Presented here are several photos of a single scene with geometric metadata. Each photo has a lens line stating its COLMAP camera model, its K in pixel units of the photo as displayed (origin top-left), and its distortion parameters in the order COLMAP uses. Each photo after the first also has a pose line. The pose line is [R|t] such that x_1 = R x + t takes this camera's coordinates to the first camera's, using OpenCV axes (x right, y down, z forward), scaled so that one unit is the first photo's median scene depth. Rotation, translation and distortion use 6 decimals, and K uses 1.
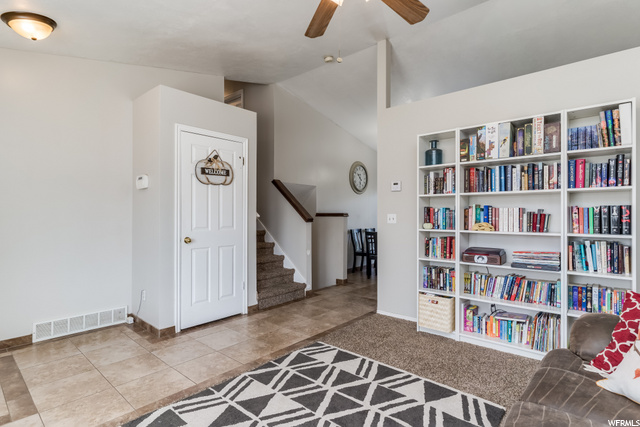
lens RADIAL K [[324.4, 0, 317.8], [0, 324.4, 214.4], [0, 0, 1]] dist [-0.009534, 0.003626]
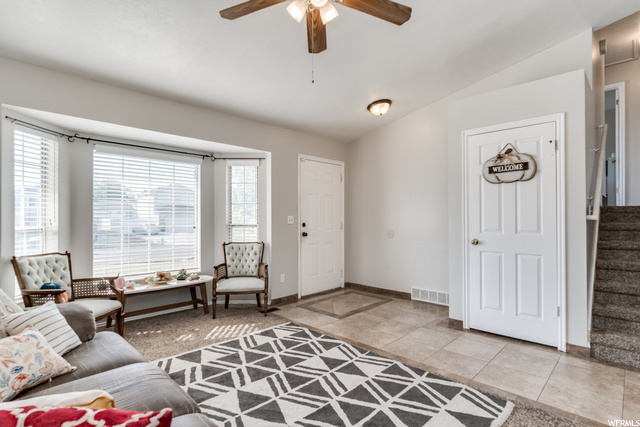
lens RADIAL K [[324.4, 0, 319.9], [0, 324.4, 215.5], [0, 0, 1]] dist [-0.009534, 0.003626]
pose [[-0.051255, -0.008104, -0.998653, 0.737648], [0.002095, 0.999964, -0.008223, 0.005697], [0.998683, -0.002513, -0.051236, 0.664776]]
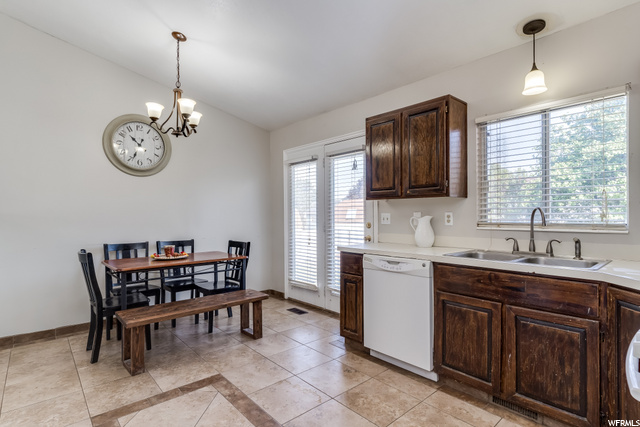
lens RADIAL K [[324.4, 0, 315.9], [0, 324.4, 215.6], [0, 0, 1]] dist [-0.009534, 0.003626]
pose [[0.991402, -0.007585, -0.130628, 1.175476], [0.007718, 0.999970, 0.000510, 0.008386], [0.130620, -0.001513, 0.991431, 1.260190]]
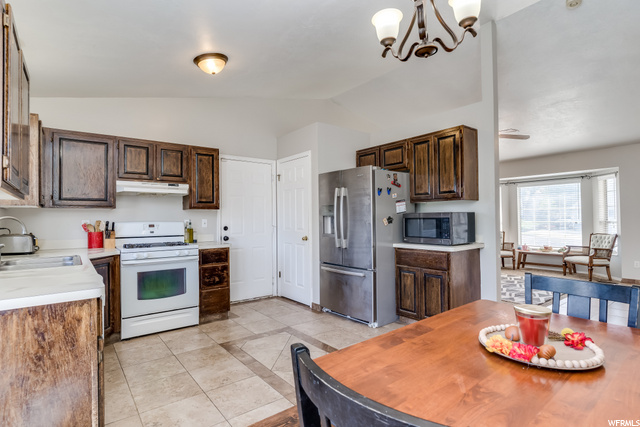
lens RADIAL K [[324.4, 0, 317.1], [0, 324.4, 216.3], [0, 0, 1]] dist [-0.009534, 0.003626]
pose [[-0.980577, 0.009775, 0.195891, 0.687881], [0.008304, 0.999931, -0.008331, 0.004548], [-0.195959, -0.006543, -0.980590, 2.709031]]
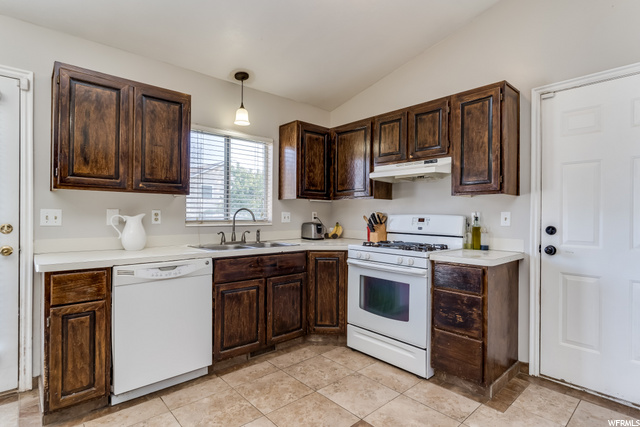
lens RADIAL K [[324.4, 0, 319.4], [0, 324.4, 215.6], [0, 0, 1]] dist [-0.009534, 0.003626]
pose [[0.119454, -0.005746, 0.992823, 0.577513], [-0.006454, 0.999958, 0.006564, 0.008578], [-0.992819, -0.007192, 0.119412, 1.708534]]
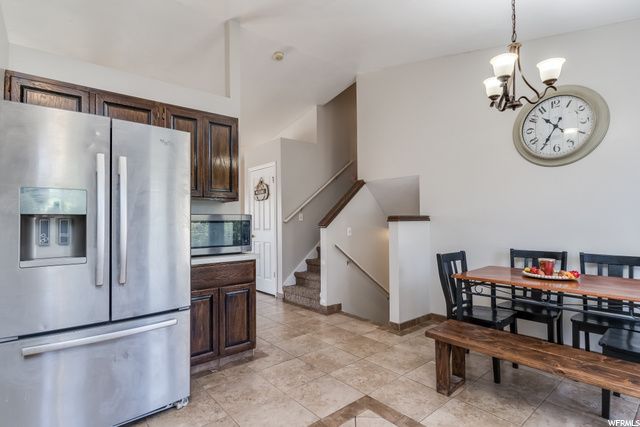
lens RADIAL K [[324.4, 0, 317.7], [0, 324.4, 213.1], [0, 0, 1]] dist [-0.009534, 0.003626]
pose [[-0.156132, -0.019876, -0.987536, 1.410013], [0.013208, 0.999666, -0.022208, 0.005067], [0.987648, -0.016511, -0.155818, 1.867708]]
